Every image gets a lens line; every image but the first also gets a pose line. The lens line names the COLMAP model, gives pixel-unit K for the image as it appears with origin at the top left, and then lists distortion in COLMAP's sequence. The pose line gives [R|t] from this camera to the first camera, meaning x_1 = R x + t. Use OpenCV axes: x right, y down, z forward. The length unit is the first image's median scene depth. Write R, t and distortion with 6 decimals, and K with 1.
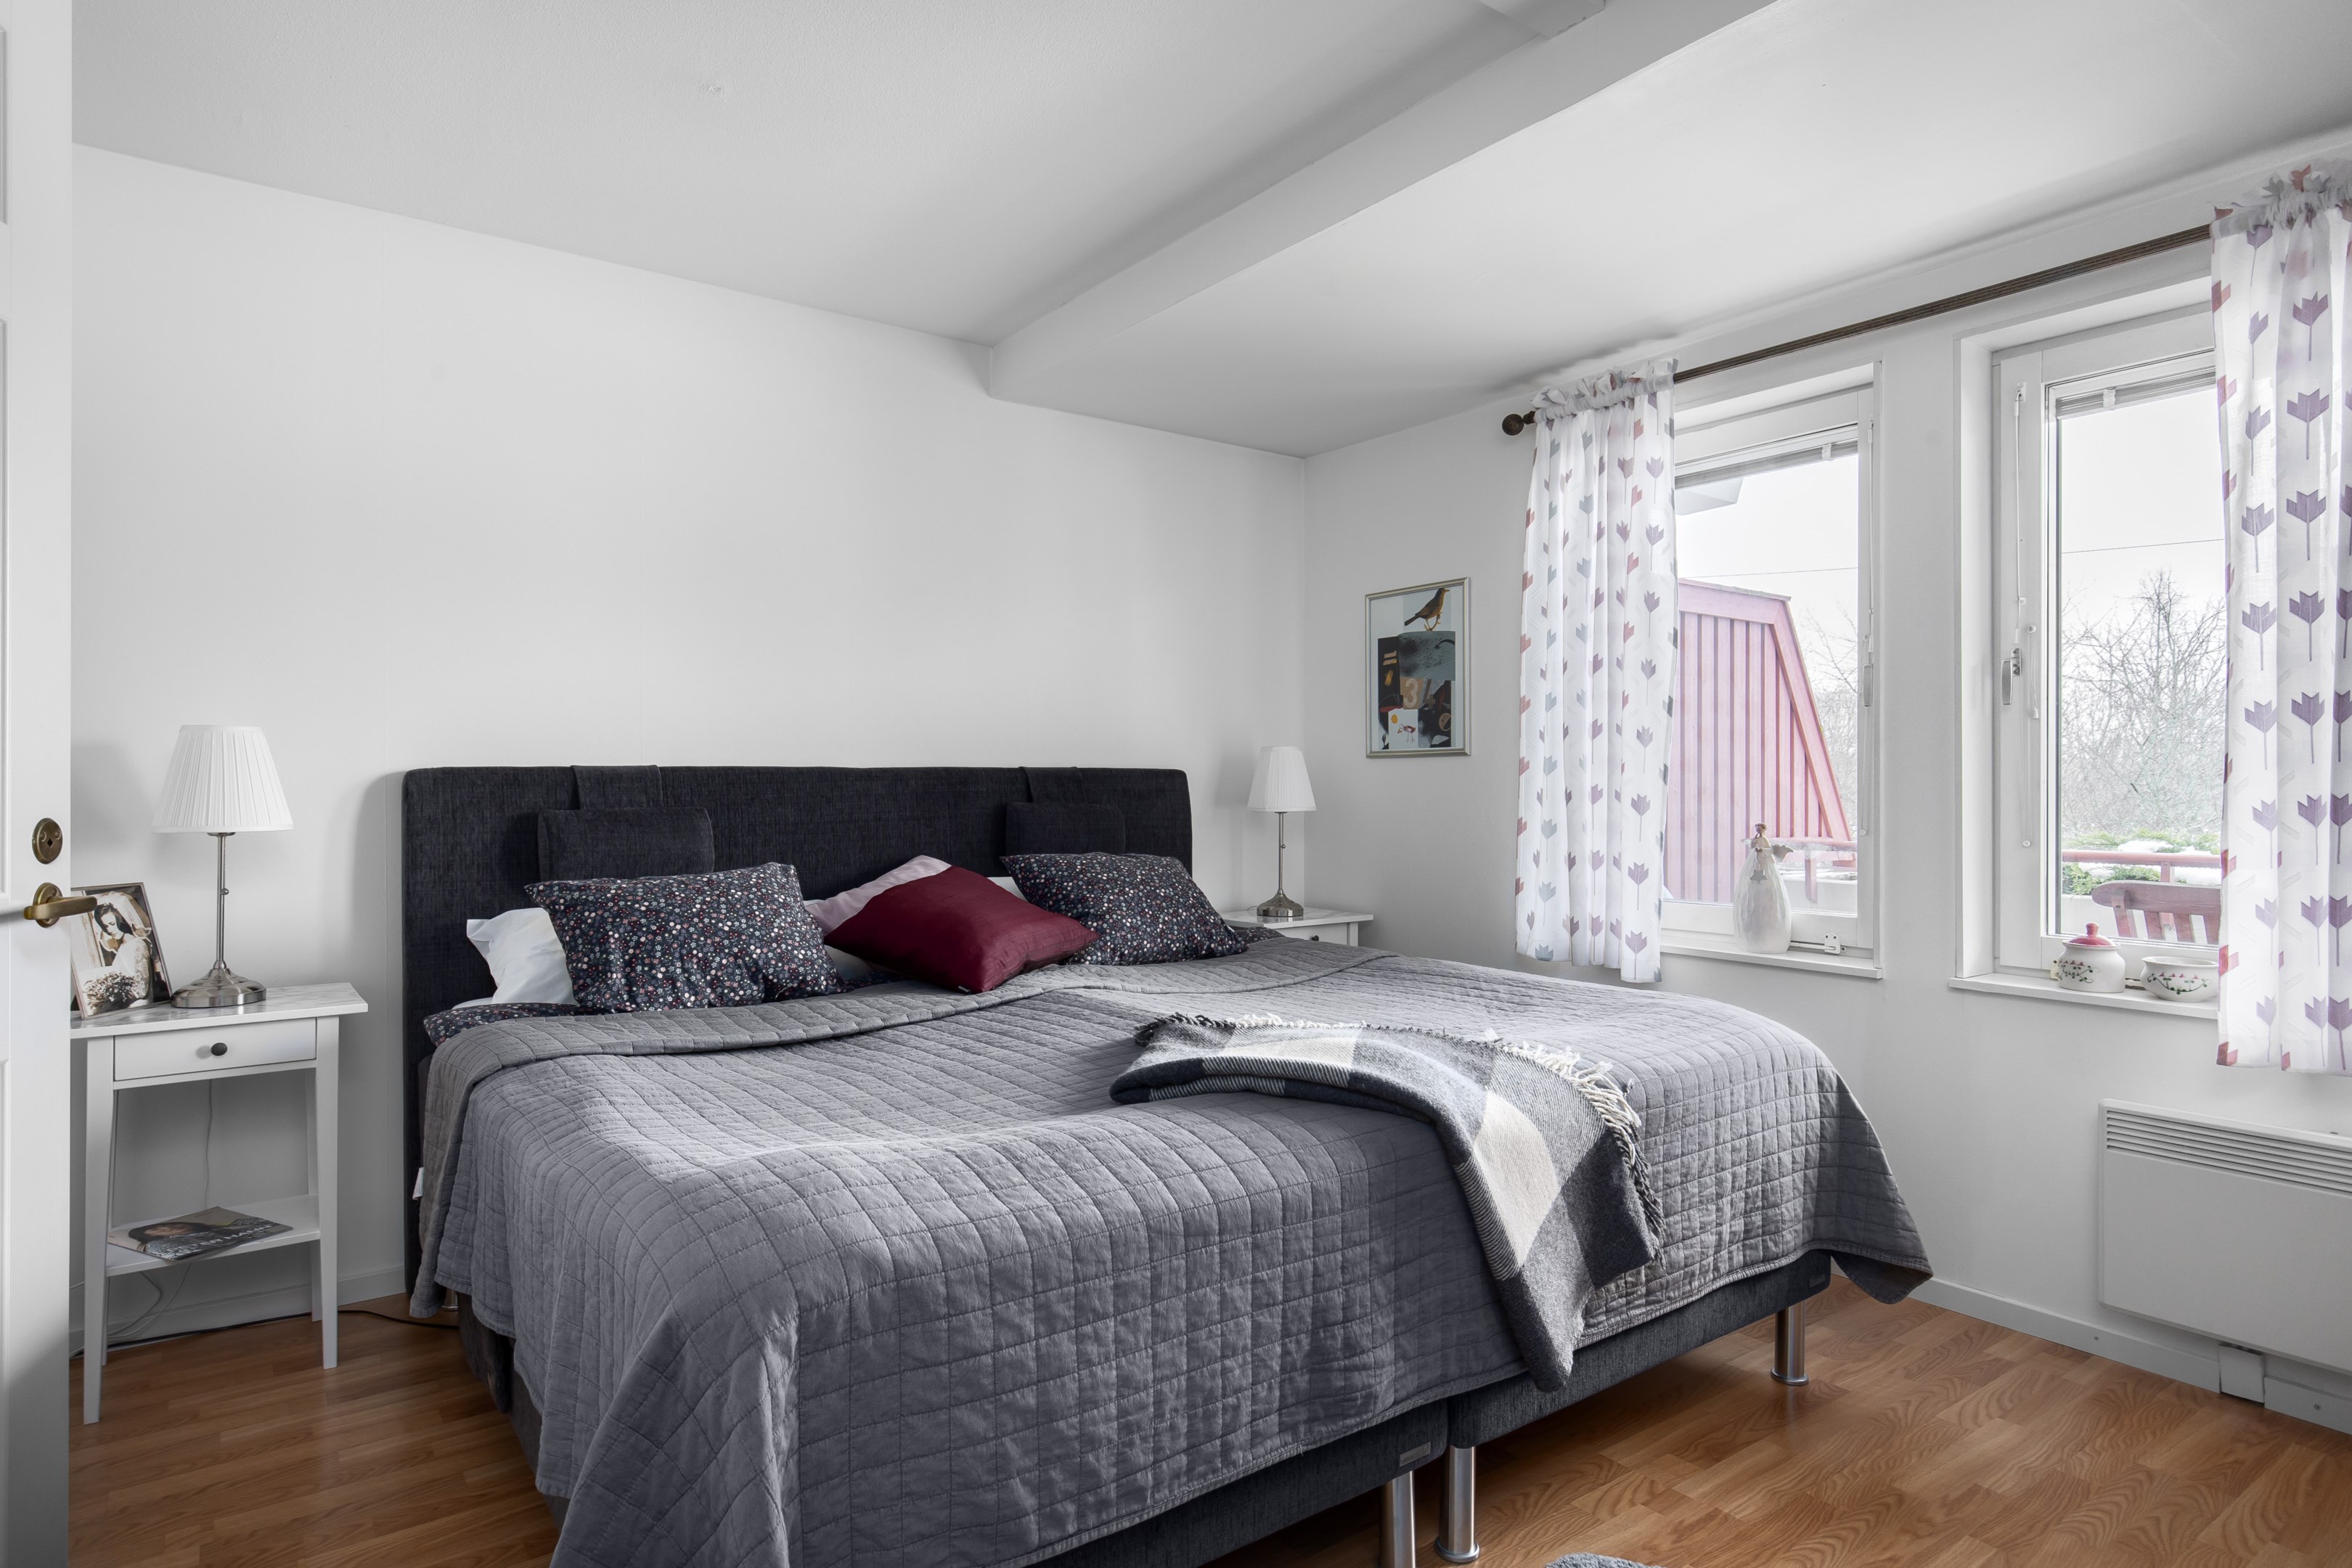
lens RADIAL K [[1273.4, 0, 1176.0], [0, 1273.4, 784.0], [0, 0, 1]] dist [0.001817, 0.000209]
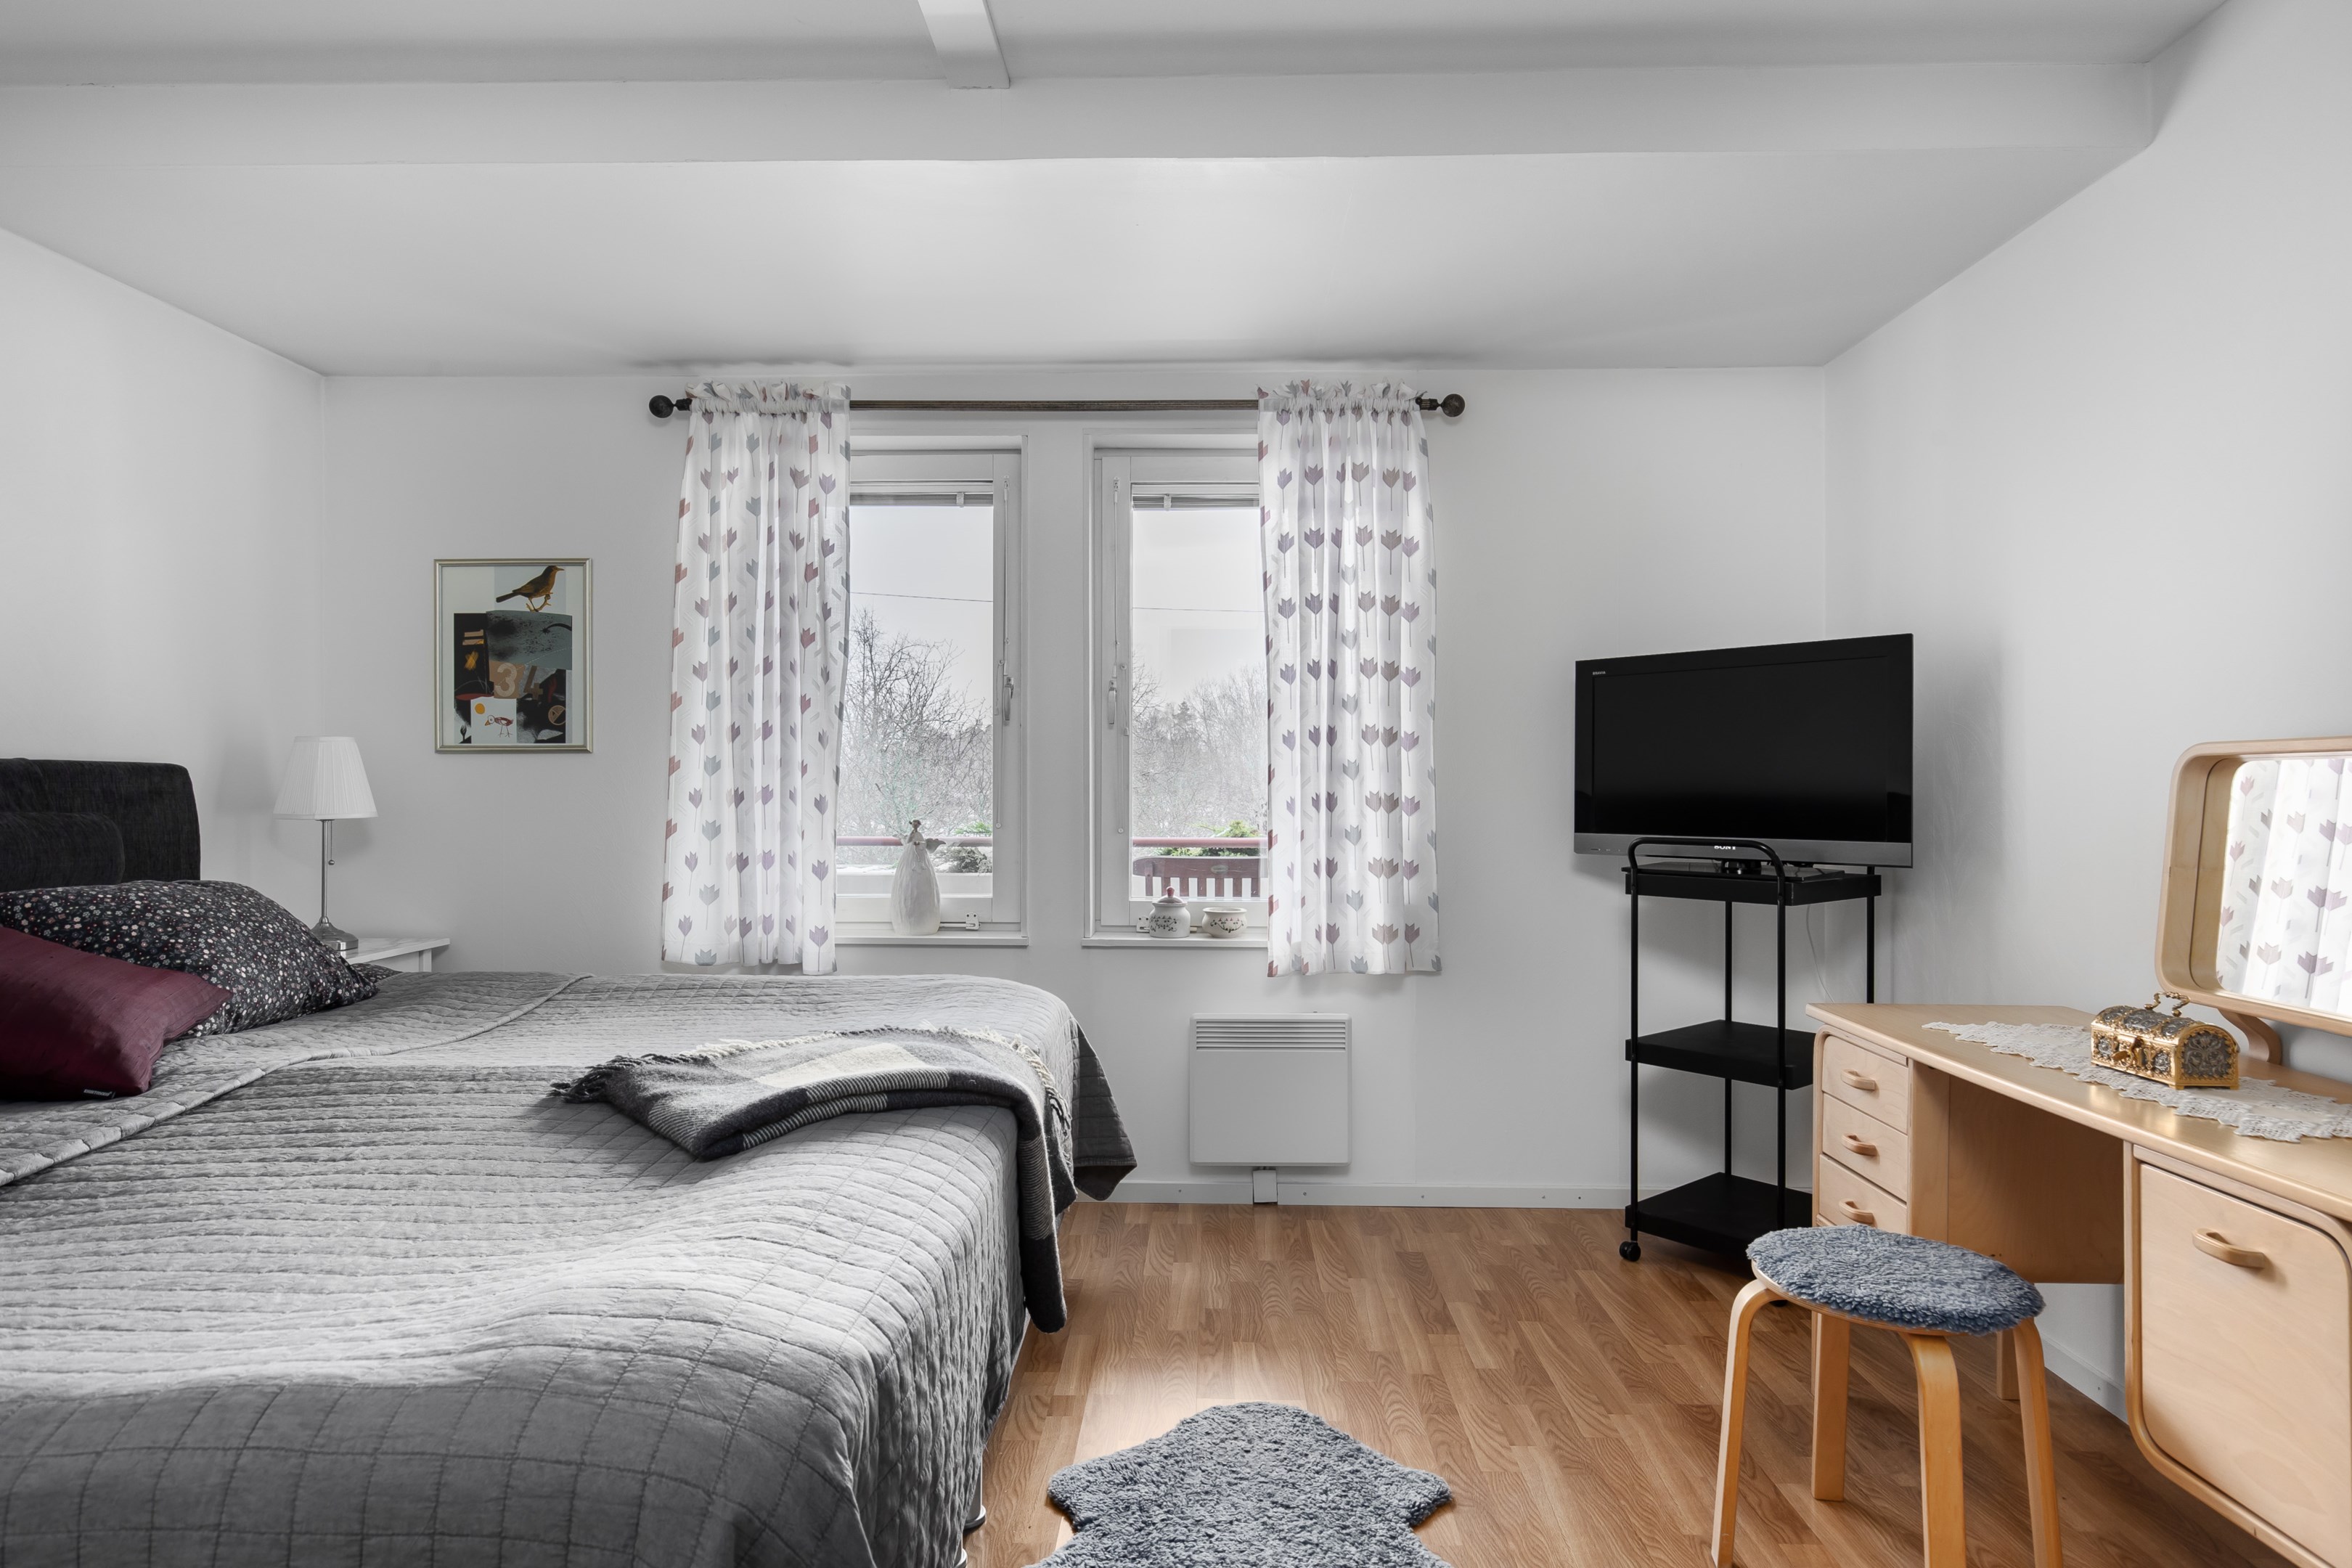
lens RADIAL K [[1273.4, 0, 1176.0], [0, 1273.4, 784.0], [0, 0, 1]] dist [0.001817, 0.000209]
pose [[0.620556, 0.001950, 0.784159, -0.271006], [-0.001333, 0.999998, -0.001431, 0.000718], [-0.784161, -0.000157, 0.620558, 0.120548]]
